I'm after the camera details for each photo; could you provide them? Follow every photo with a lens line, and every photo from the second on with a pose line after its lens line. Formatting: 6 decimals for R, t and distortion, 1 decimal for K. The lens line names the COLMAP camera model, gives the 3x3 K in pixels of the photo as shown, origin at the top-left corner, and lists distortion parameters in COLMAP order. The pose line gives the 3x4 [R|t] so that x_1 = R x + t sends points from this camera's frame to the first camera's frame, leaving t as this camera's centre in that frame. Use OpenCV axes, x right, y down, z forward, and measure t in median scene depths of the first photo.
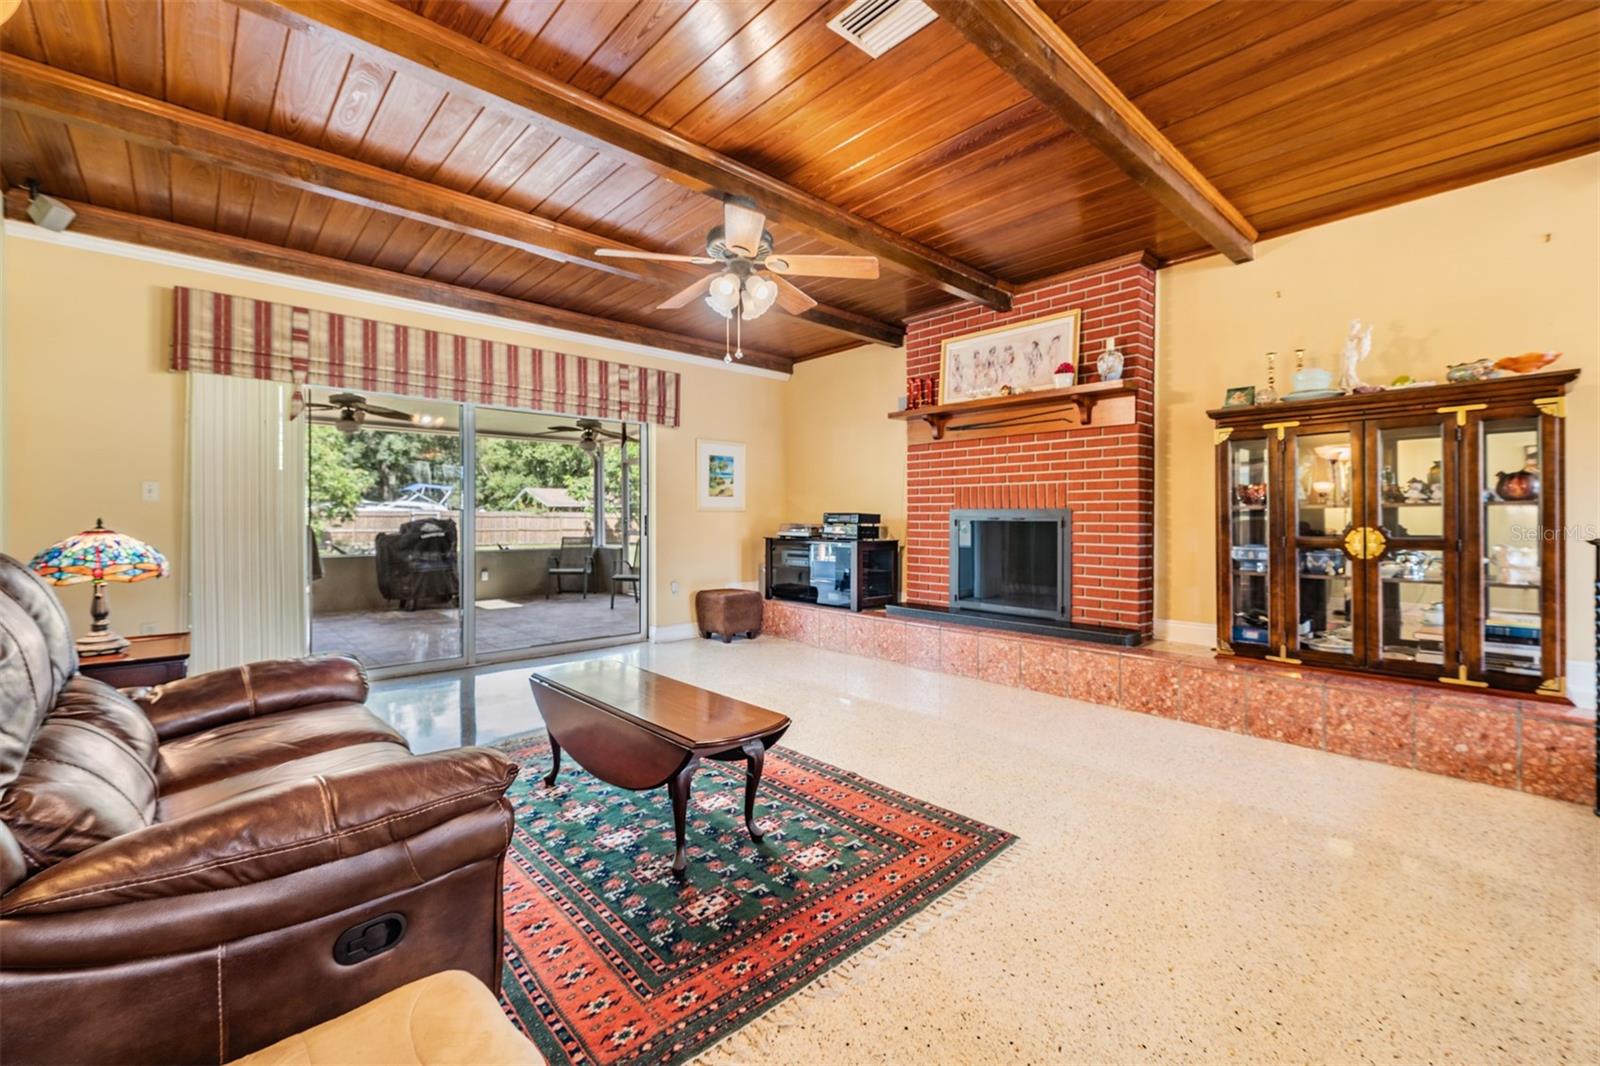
lens RADIAL K [[667.4, 0, 796.8], [0, 667.4, 518.4], [0, 0, 1]] dist [0.001529, 0.000153]
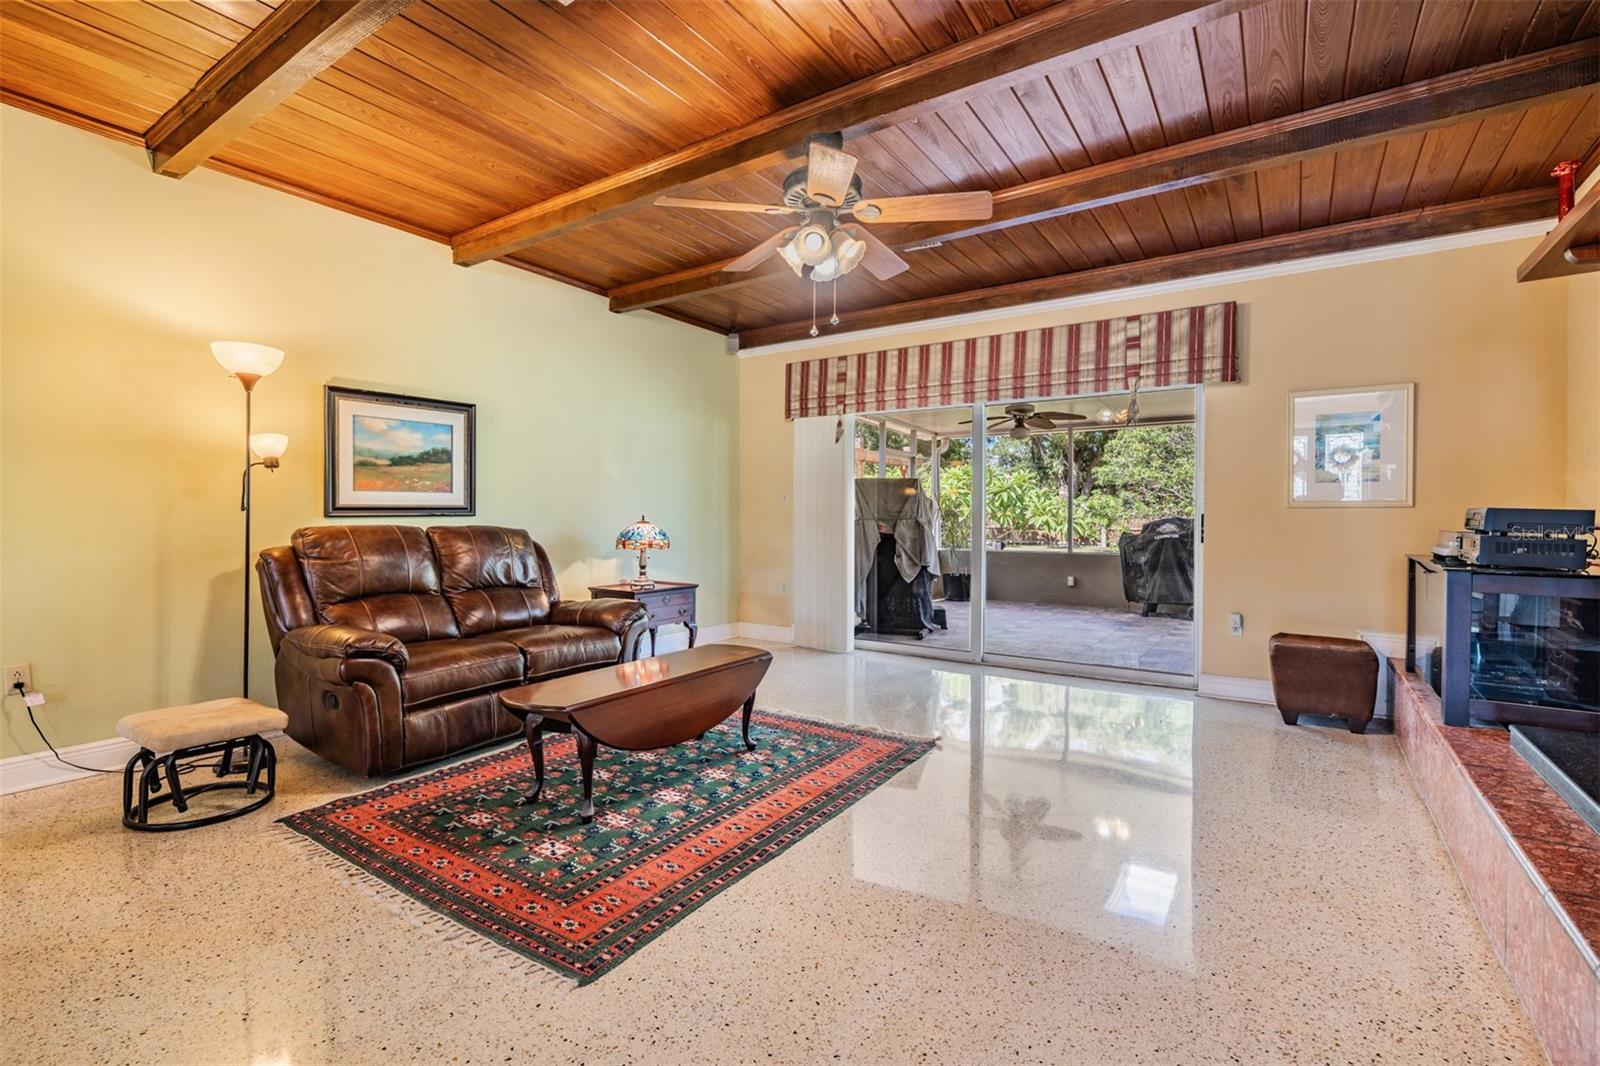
lens RADIAL K [[722.2, 0, 794.6], [0, 722.2, 521.0], [0, 0, 1]] dist [0.007687, -0.001427]
pose [[0.219785, 0.008212, -0.975514, 0.659469], [-0.005483, 0.999959, 0.007183, -0.000724], [0.975533, 0.003770, 0.219821, 0.627894]]
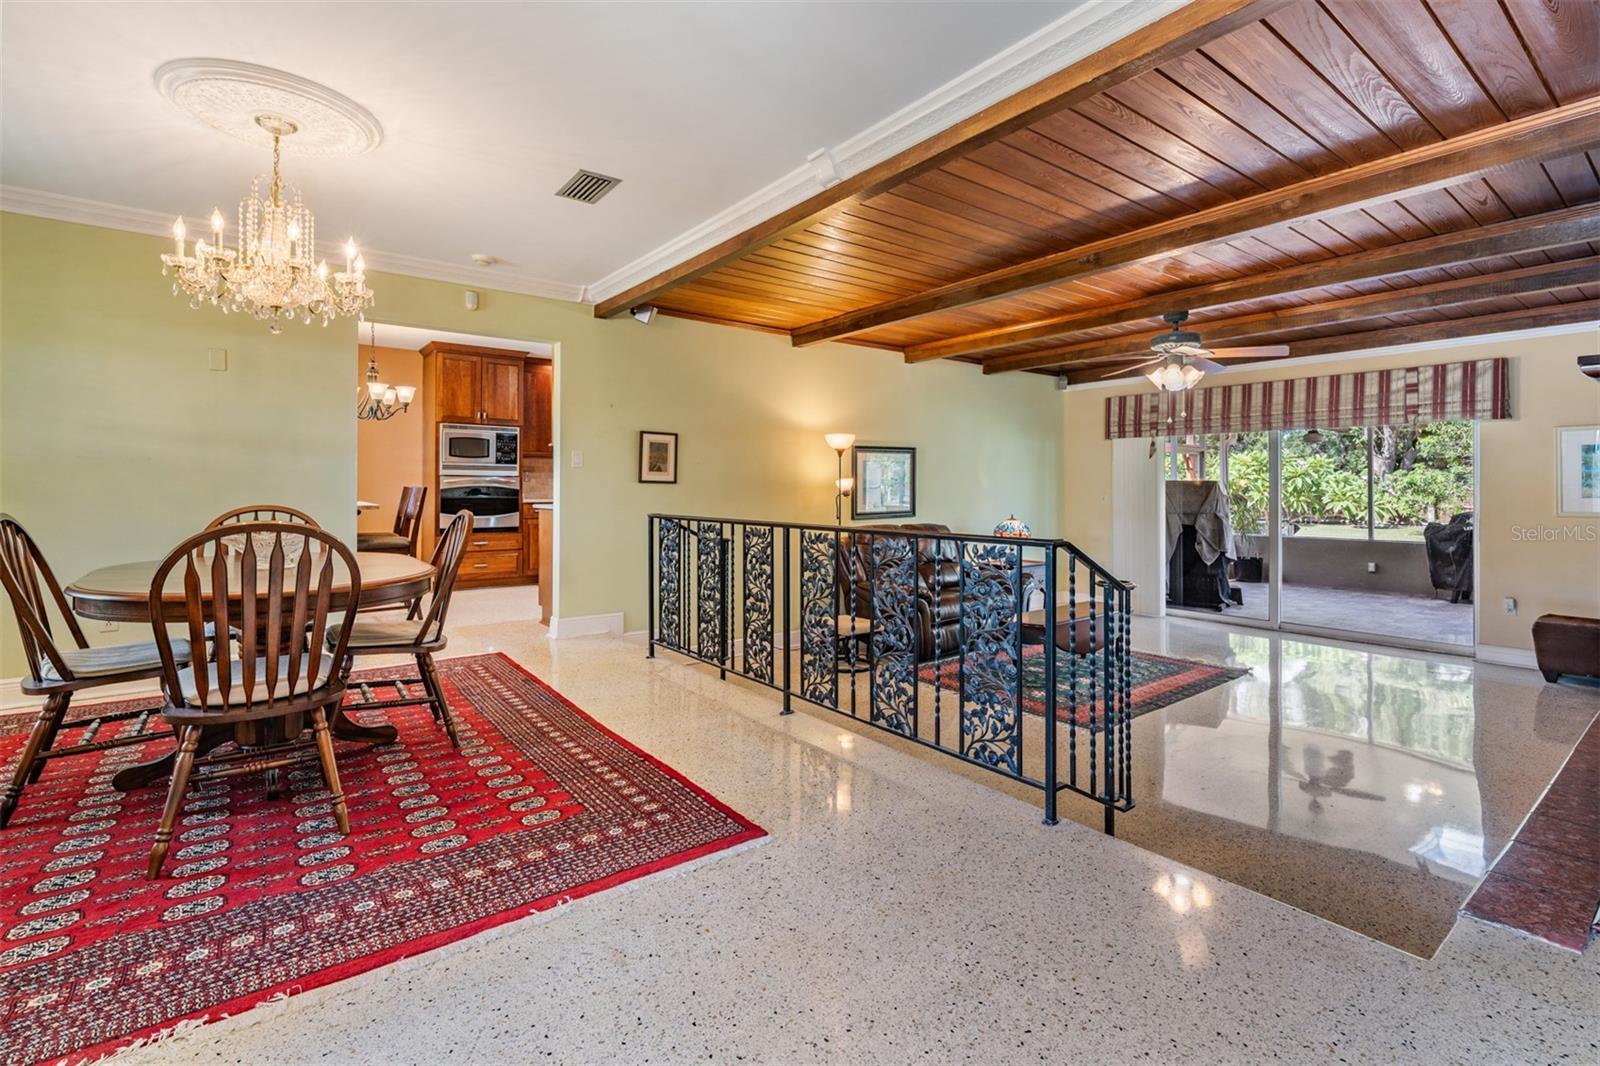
lens RADIAL K [[722.2, 0, 807.2], [0, 722.2, 484.9], [0, 0, 1]] dist [0.007687, -0.001427]
pose [[-0.091172, -0.003338, -0.995830, 1.283204], [-0.001234, 0.999994, -0.003239, -0.072039], [0.995834, 0.000933, -0.091176, 0.282686]]
